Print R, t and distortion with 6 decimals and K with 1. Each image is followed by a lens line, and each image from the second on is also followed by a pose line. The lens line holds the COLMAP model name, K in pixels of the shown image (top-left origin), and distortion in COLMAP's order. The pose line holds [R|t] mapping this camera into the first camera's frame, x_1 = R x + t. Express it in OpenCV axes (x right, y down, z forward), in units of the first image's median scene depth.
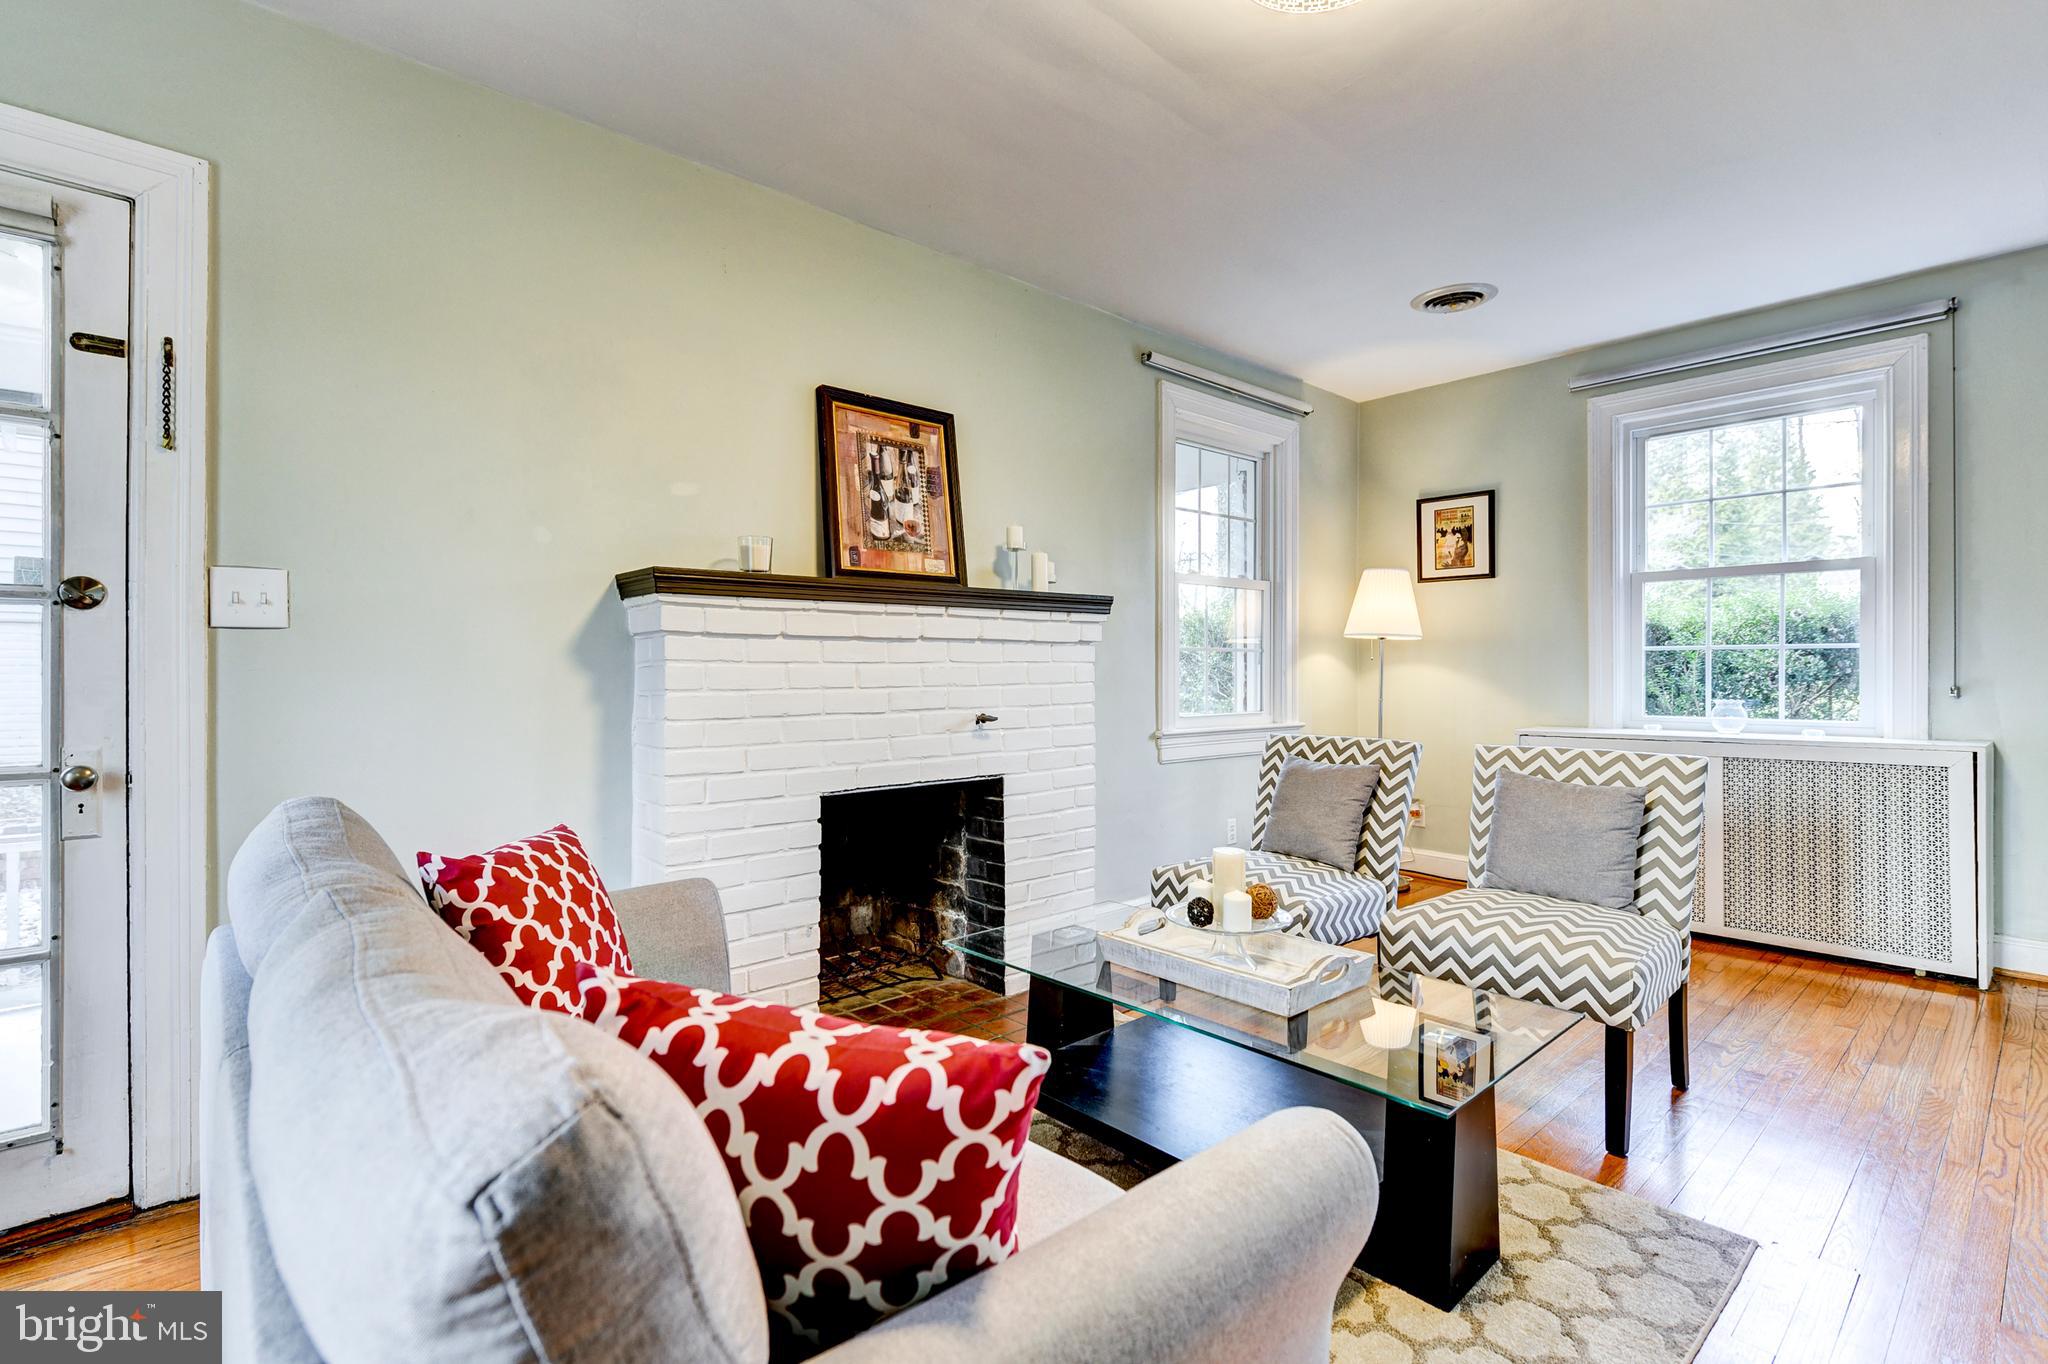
lens RADIAL K [[957.8, 0, 1024.0], [0, 957.8, 682.0], [0, 0, 1]] dist [-0.004671, -0.000620]
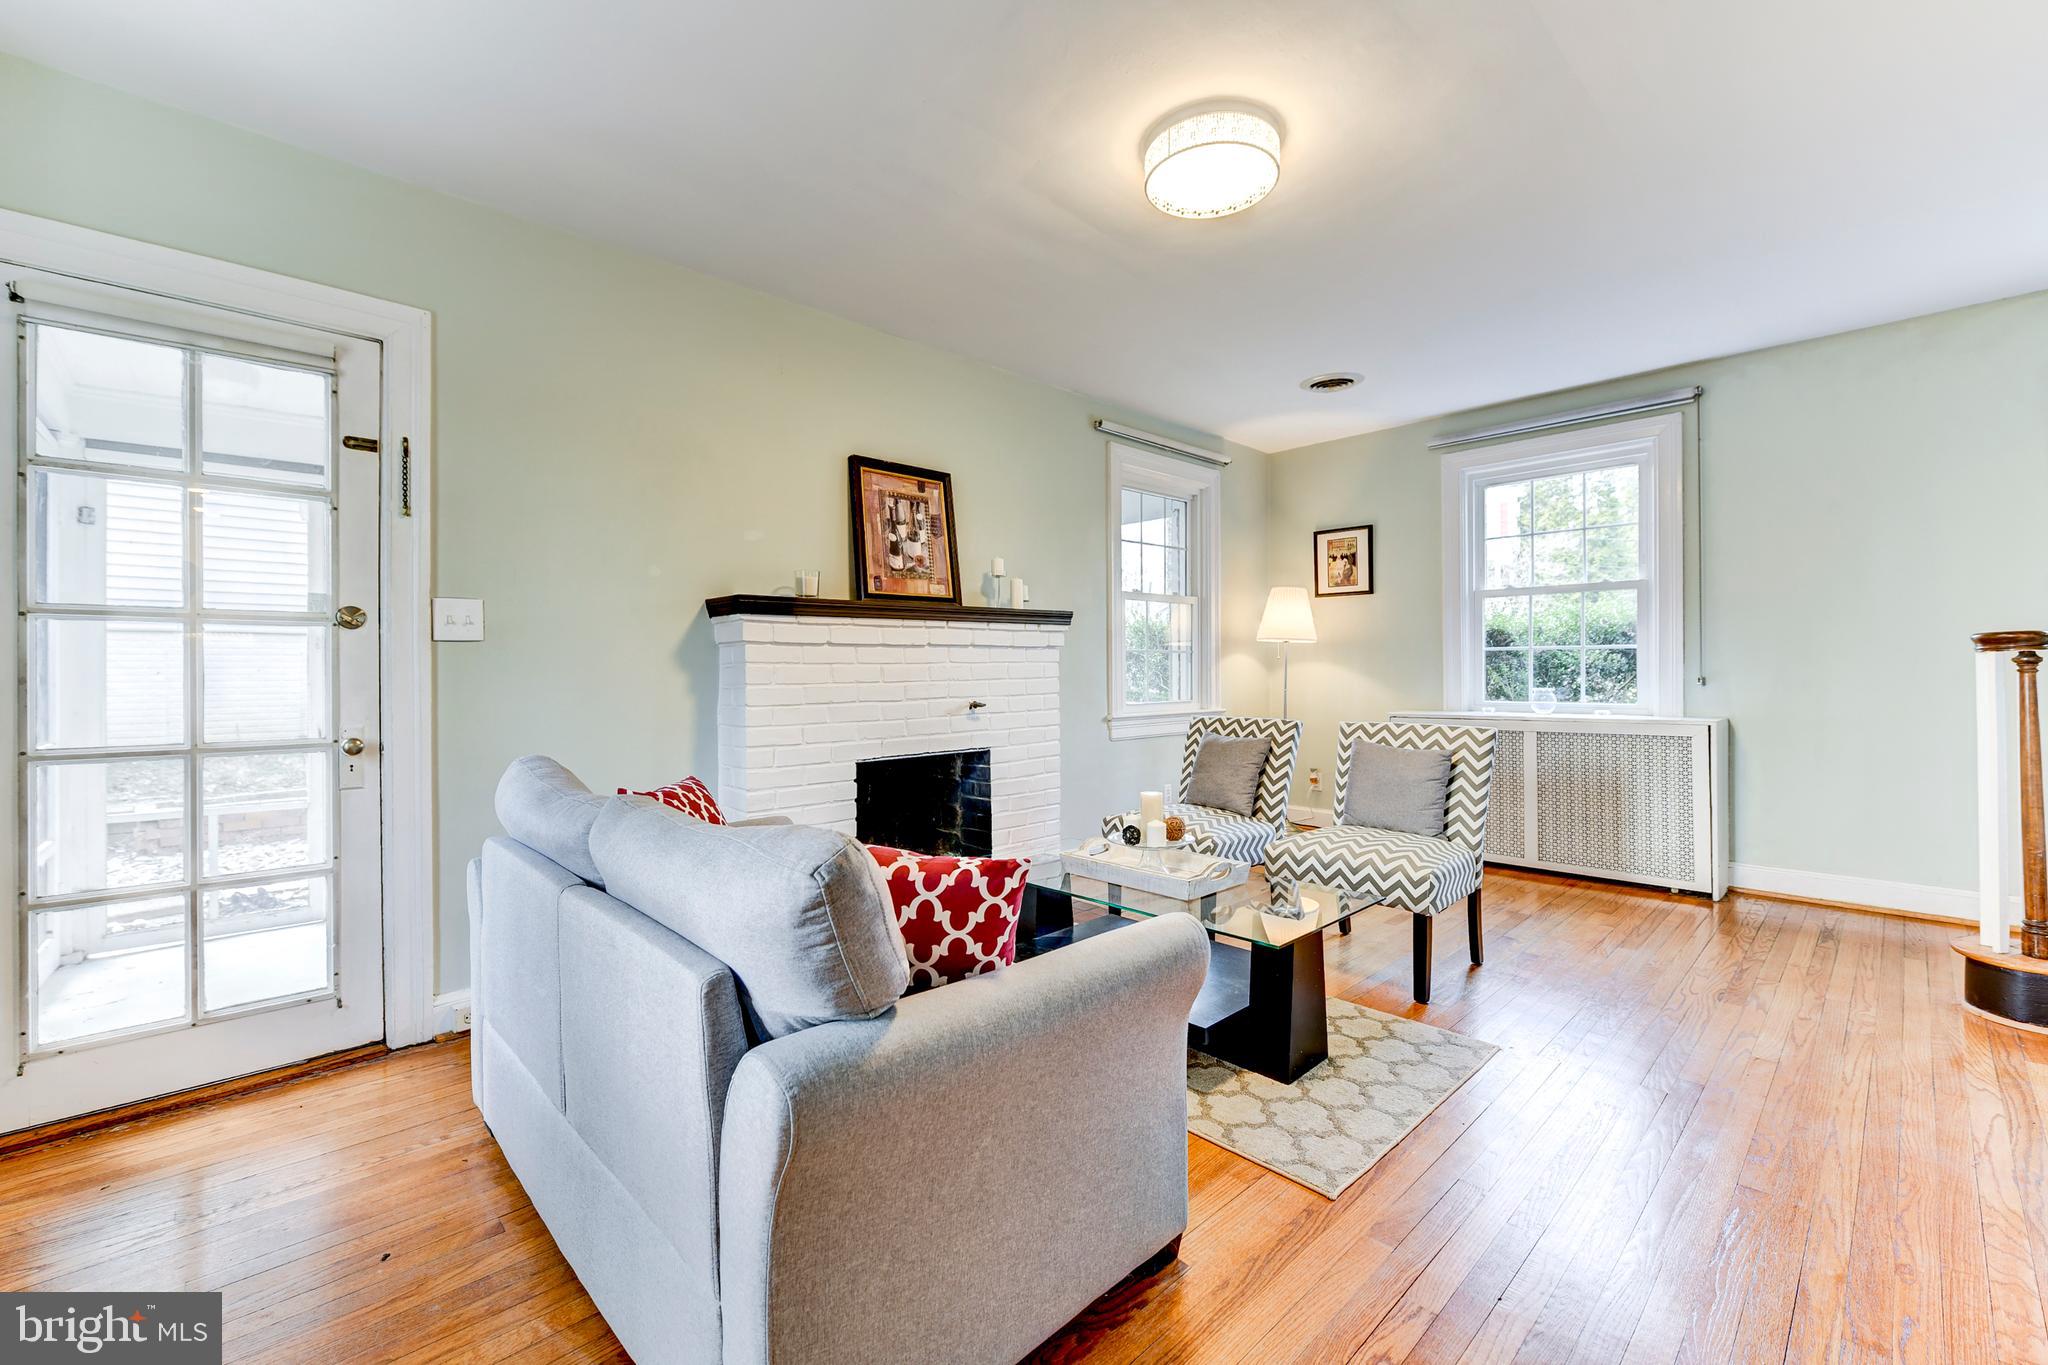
lens RADIAL K [[850.2, 0, 1024.0], [0, 850.2, 682.5], [0, 0, 1]] dist [0.000012, -0.000038]
pose [[0.999561, -0.005351, 0.029137, -0.009876], [0.005217, 0.999975, 0.004692, 0.002124], [-0.029162, -0.004538, 0.999564, -0.198495]]
